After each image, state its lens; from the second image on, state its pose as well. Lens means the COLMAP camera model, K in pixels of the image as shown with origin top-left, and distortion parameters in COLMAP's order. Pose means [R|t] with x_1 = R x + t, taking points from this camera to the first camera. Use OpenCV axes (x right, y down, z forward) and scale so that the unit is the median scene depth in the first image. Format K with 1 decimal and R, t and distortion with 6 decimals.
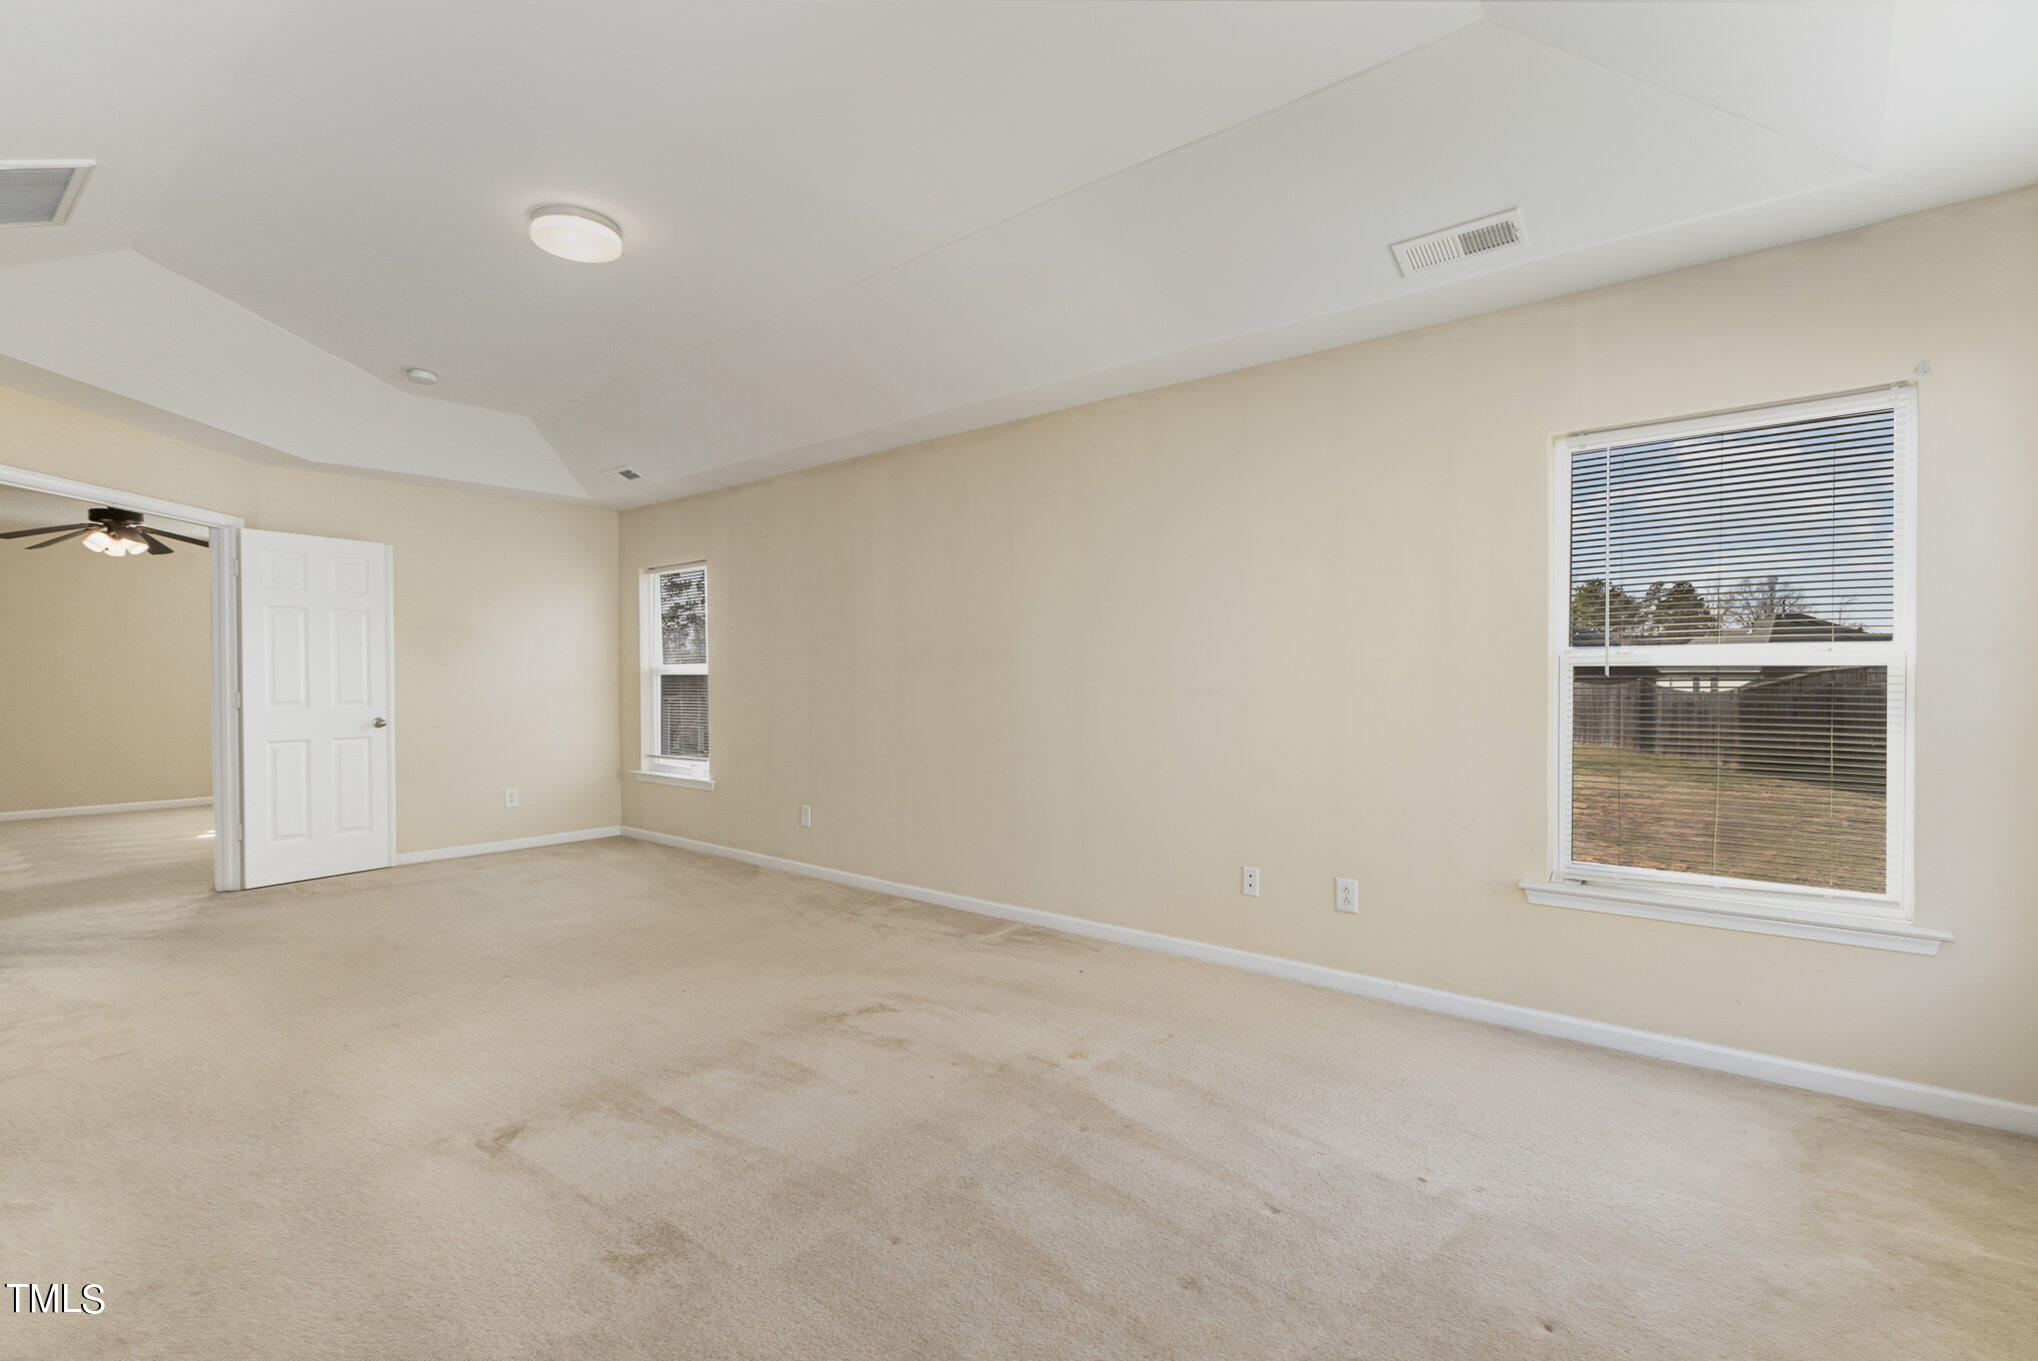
lens RADIAL K [[982.6, 0, 1017.4], [0, 982.6, 679.1], [0, 0, 1]] dist [0.001649, -0.001404]
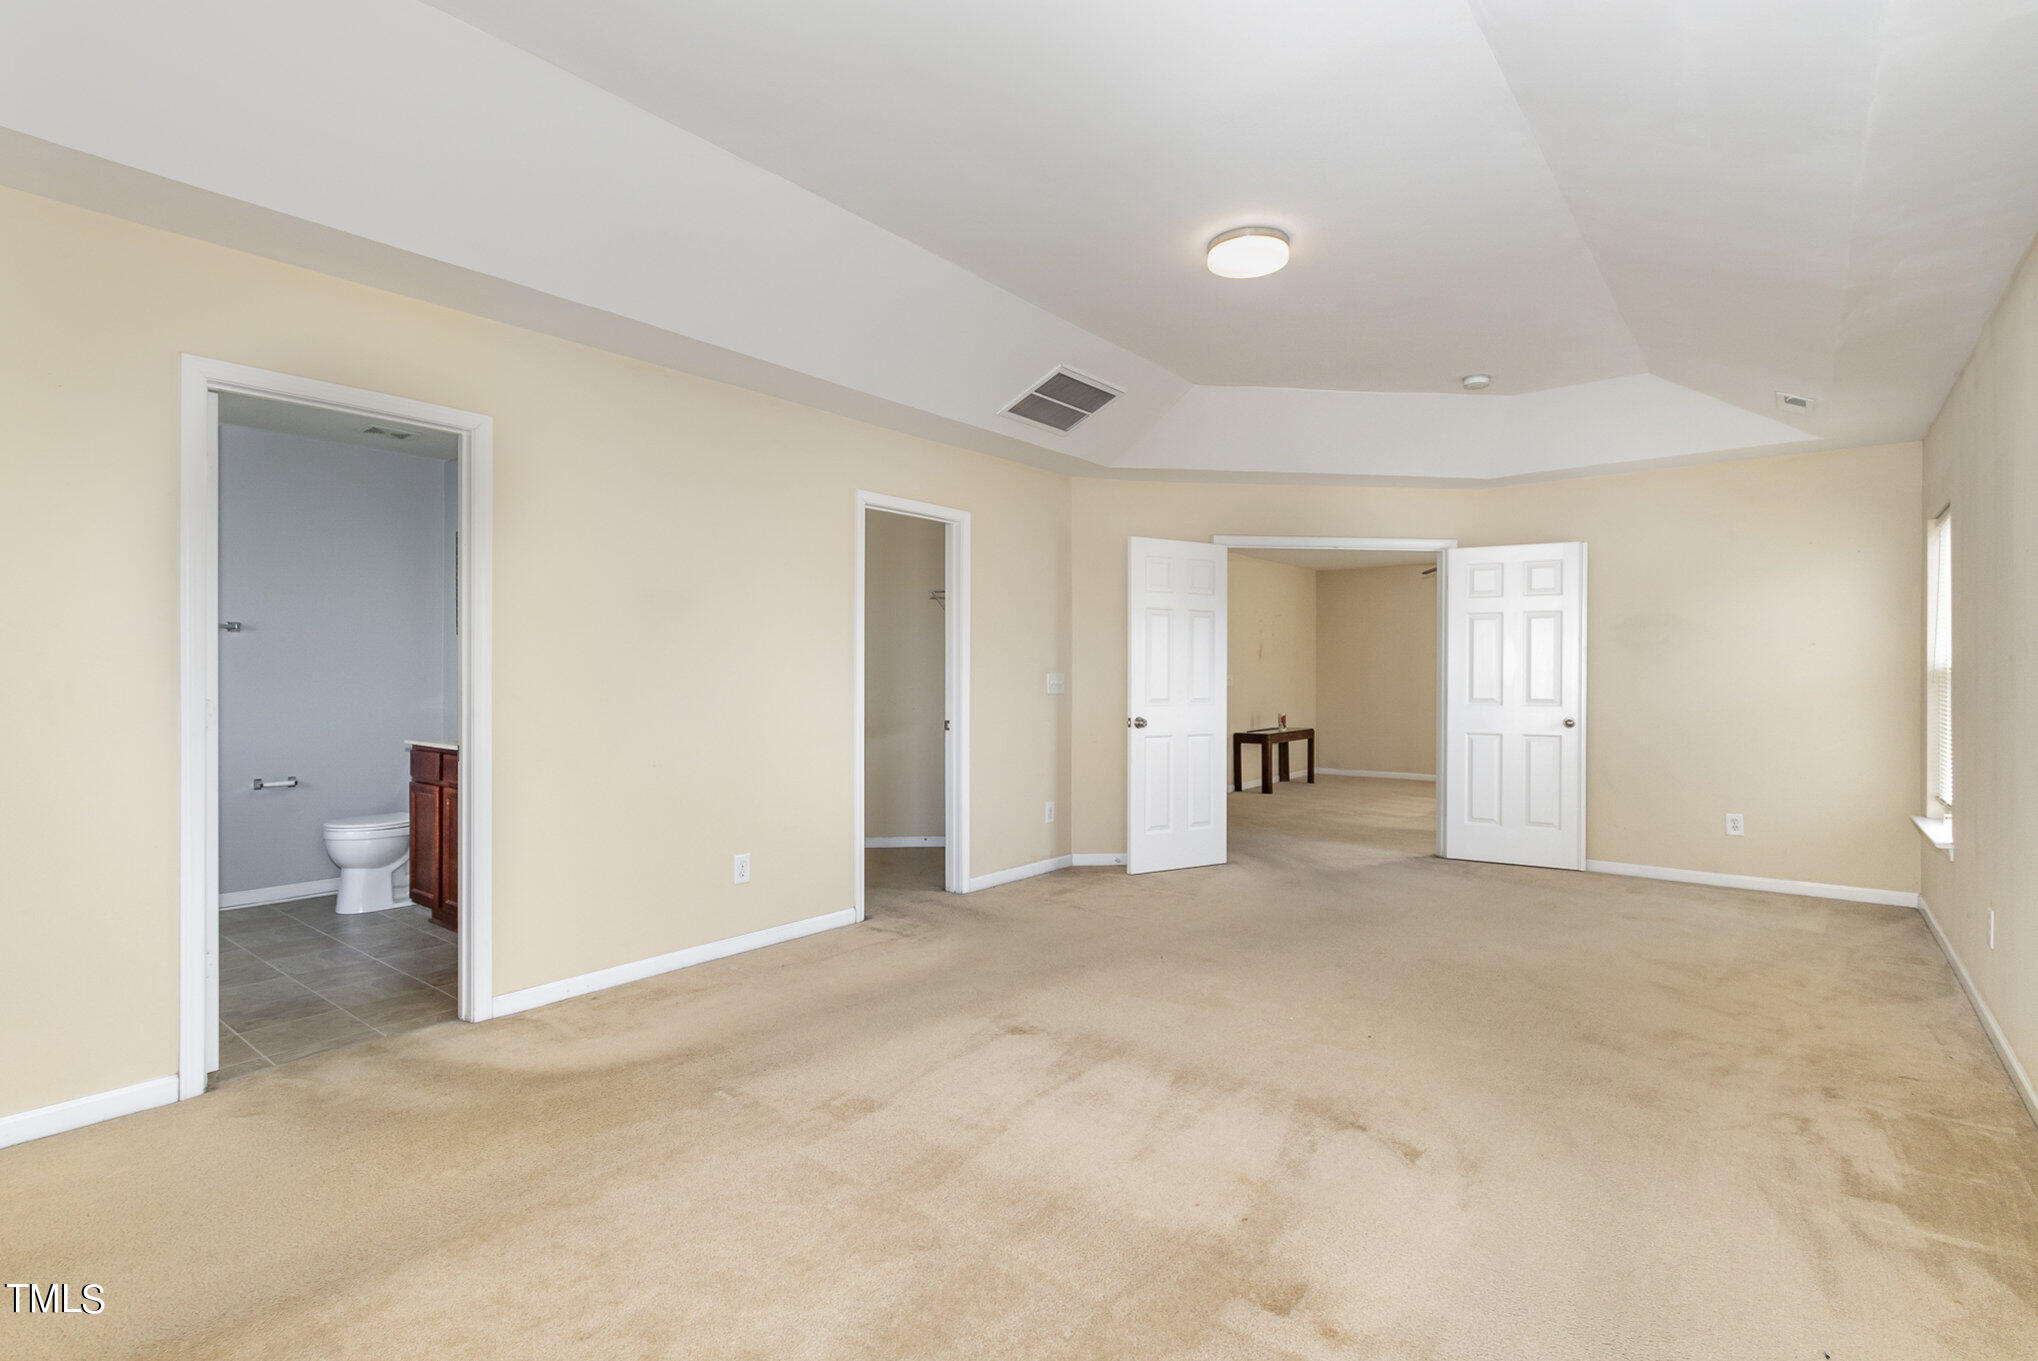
lens RADIAL K [[982.6, 0, 1008.8], [0, 982.6, 678.6], [0, 0, 1]] dist [0.001649, -0.001404]
pose [[0.016018, 0.008691, -0.999834, 0.403447], [-0.006292, 0.999943, 0.008591, -0.006595], [0.999852, 0.006153, 0.016071, 0.503836]]
